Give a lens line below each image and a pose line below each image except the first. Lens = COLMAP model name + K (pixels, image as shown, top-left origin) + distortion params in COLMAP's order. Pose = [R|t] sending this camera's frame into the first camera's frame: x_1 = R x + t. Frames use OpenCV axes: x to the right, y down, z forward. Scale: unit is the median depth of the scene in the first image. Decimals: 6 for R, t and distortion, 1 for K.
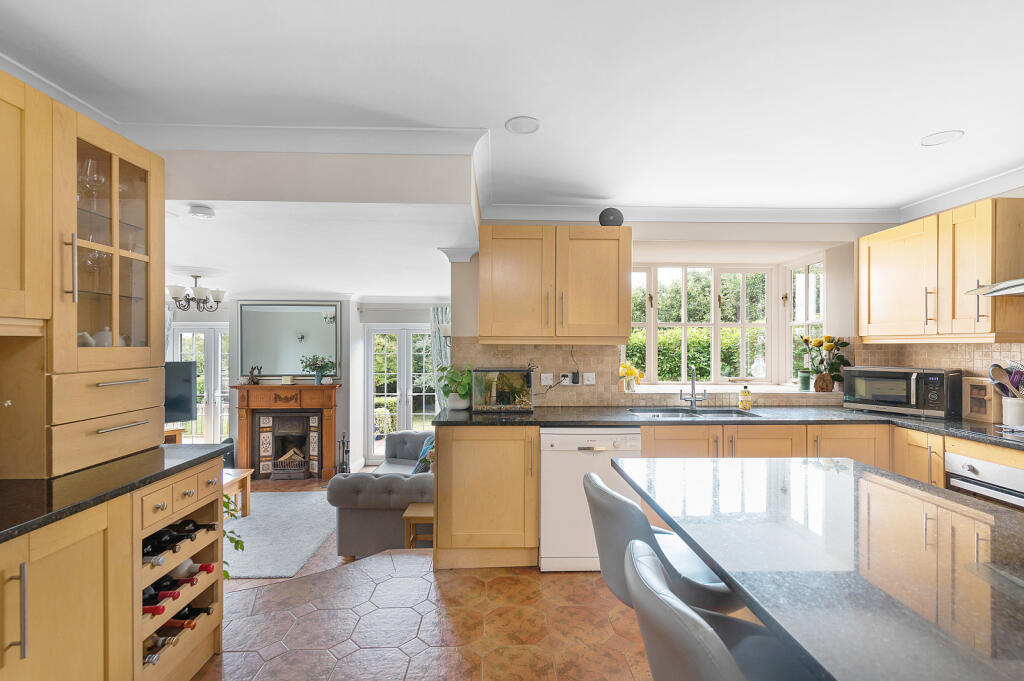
lens RADIAL K [[453.1, 0, 512.0], [0, 453.1, 340.5], [0, 0, 1]] dist [0.001690, -0.000175]
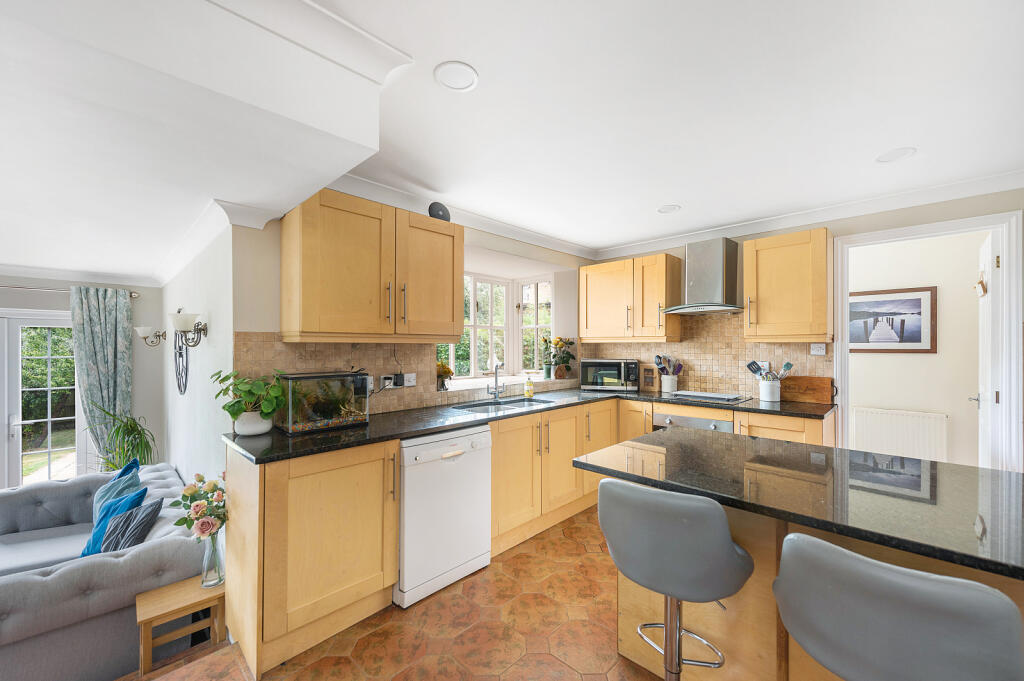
lens RADIAL K [[407.9, 0, 512.0], [0, 407.9, 340.5], [0, 0, 1]] dist [-0.000968, -0.000276]
pose [[0.714631, 0.005712, 0.699478, -0.282932], [-0.006619, 0.999977, -0.001403, 0.003334], [-0.699470, -0.003628, 0.714653, 0.265879]]
